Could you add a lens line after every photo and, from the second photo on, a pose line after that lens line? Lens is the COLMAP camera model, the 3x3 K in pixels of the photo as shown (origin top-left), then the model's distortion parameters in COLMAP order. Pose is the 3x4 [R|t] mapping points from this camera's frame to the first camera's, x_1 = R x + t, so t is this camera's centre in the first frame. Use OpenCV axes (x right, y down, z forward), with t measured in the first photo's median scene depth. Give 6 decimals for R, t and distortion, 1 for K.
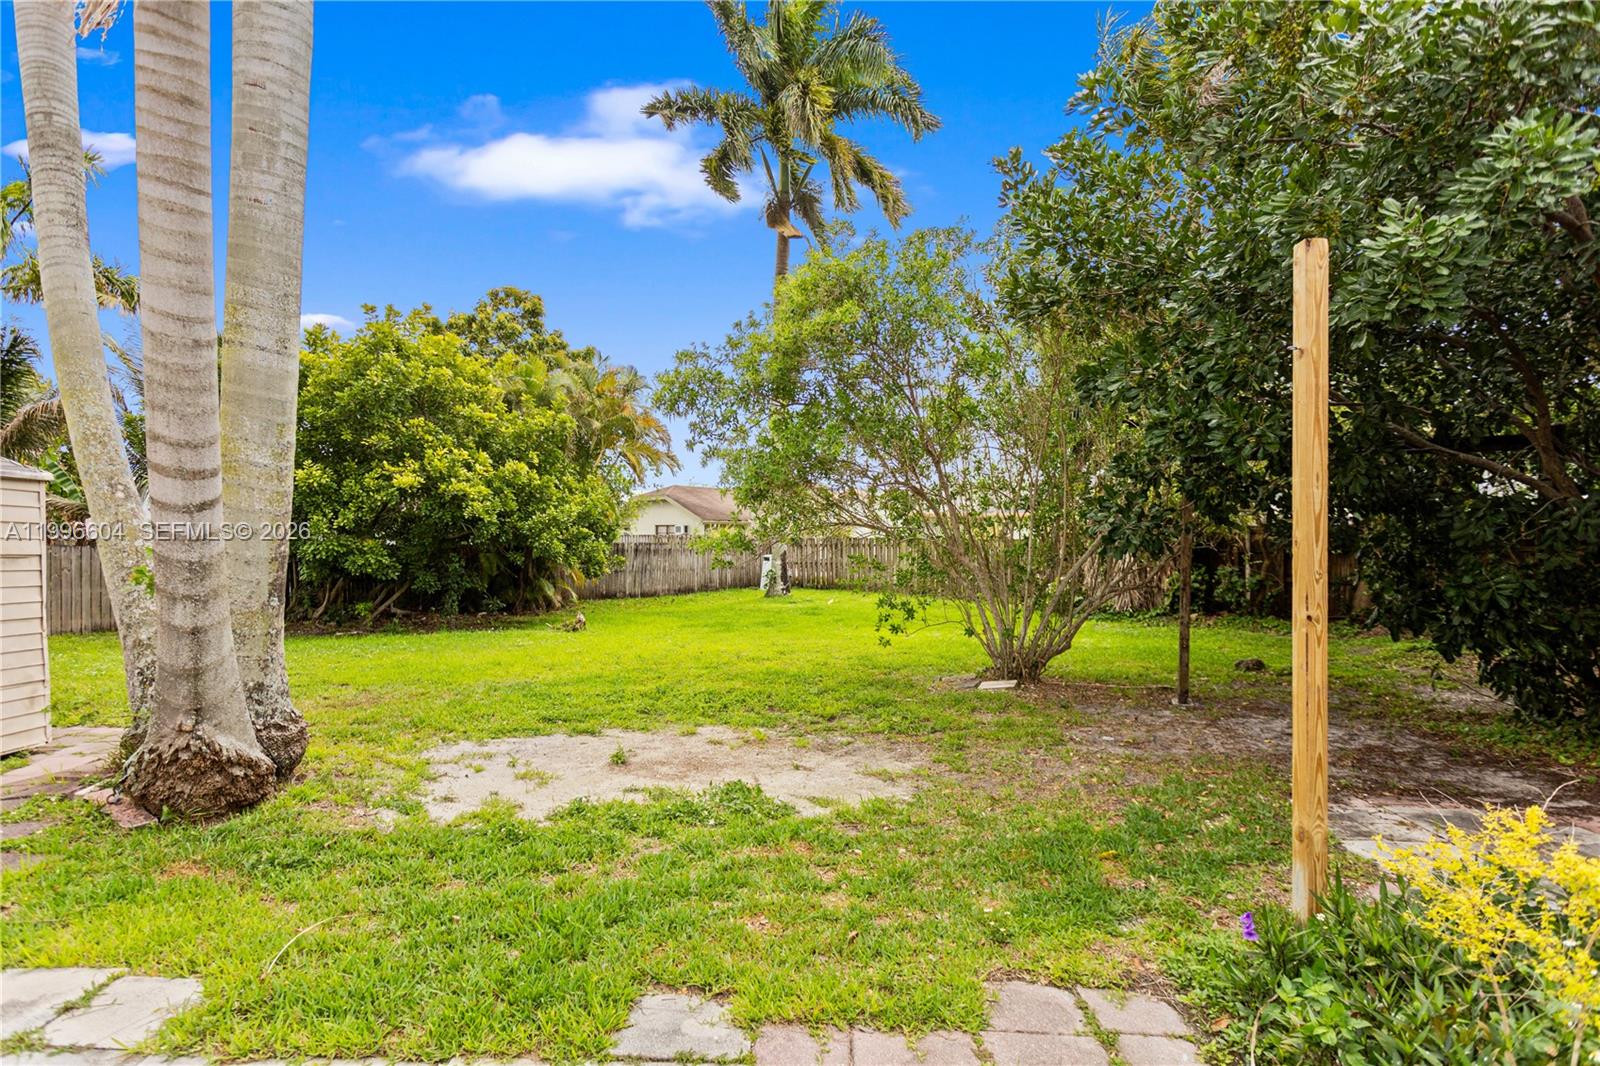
lens RADIAL K [[814.9, 0, 802.7], [0, 814.9, 561.7], [0, 0, 1]] dist [0.000978, 0.000830]
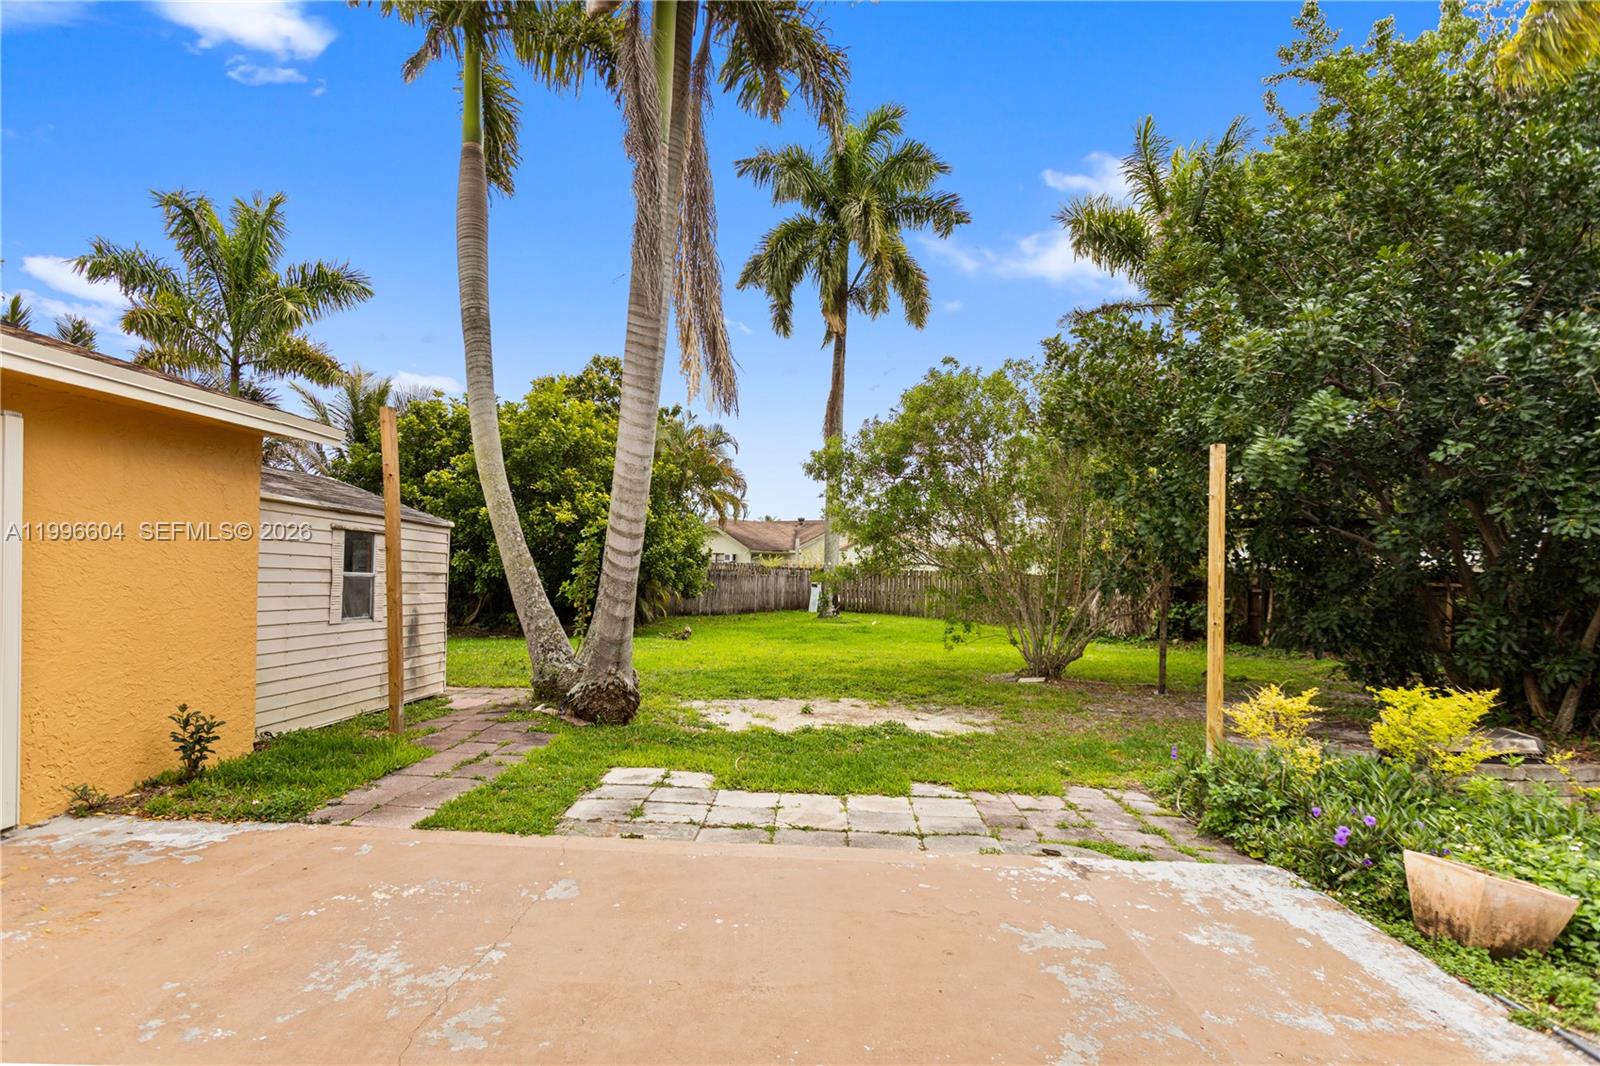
lens RADIAL K [[811.4, 0, 796.8], [0, 811.4, 569.3], [0, 0, 1]] dist [-0.003079, 0.000035]
pose [[0.999662, 0.026001, 0.000151, -0.173518], [-0.025991, 0.999396, -0.023084, 0.001905], [-0.000751, 0.023072, 0.999734, -0.412259]]
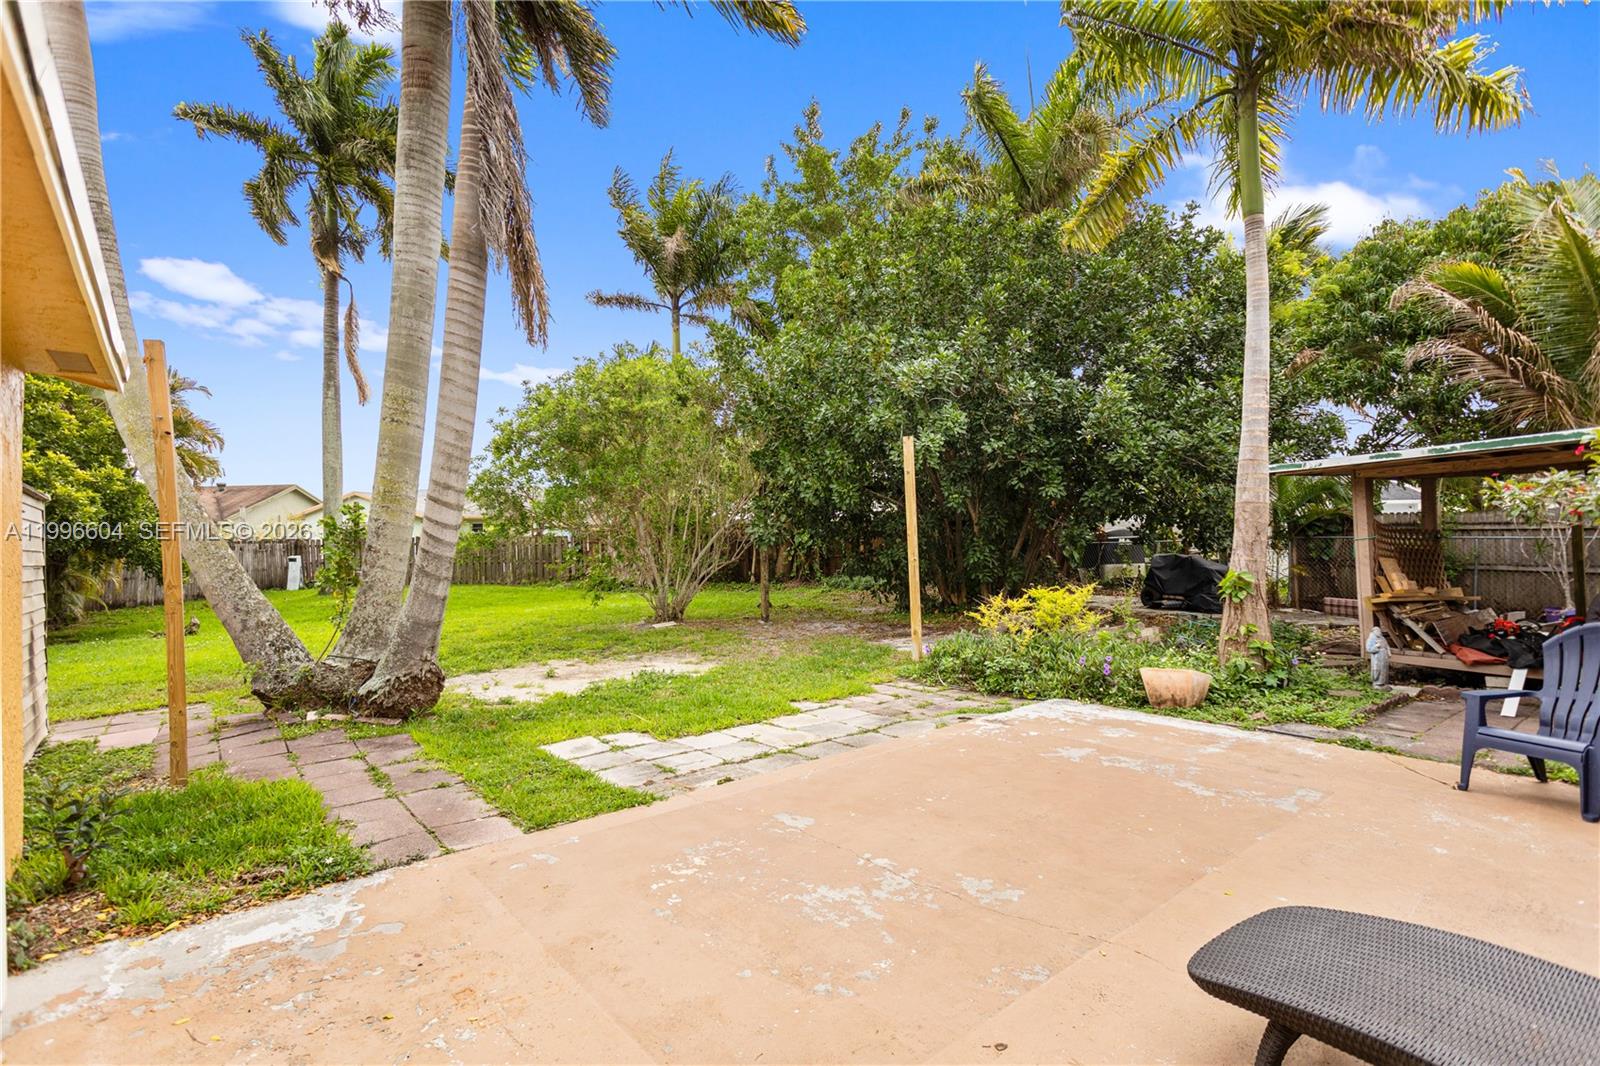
lens RADIAL K [[778.0, 0, 762.0], [0, 778.0, 534.2], [0, 0, 1]] dist [0.003942, 0.001107]
pose [[0.760469, -0.015974, 0.649177, -0.629053], [0.034430, 0.999283, -0.015743, 0.000079], [-0.648461, 0.034323, 0.760474, -0.323180]]
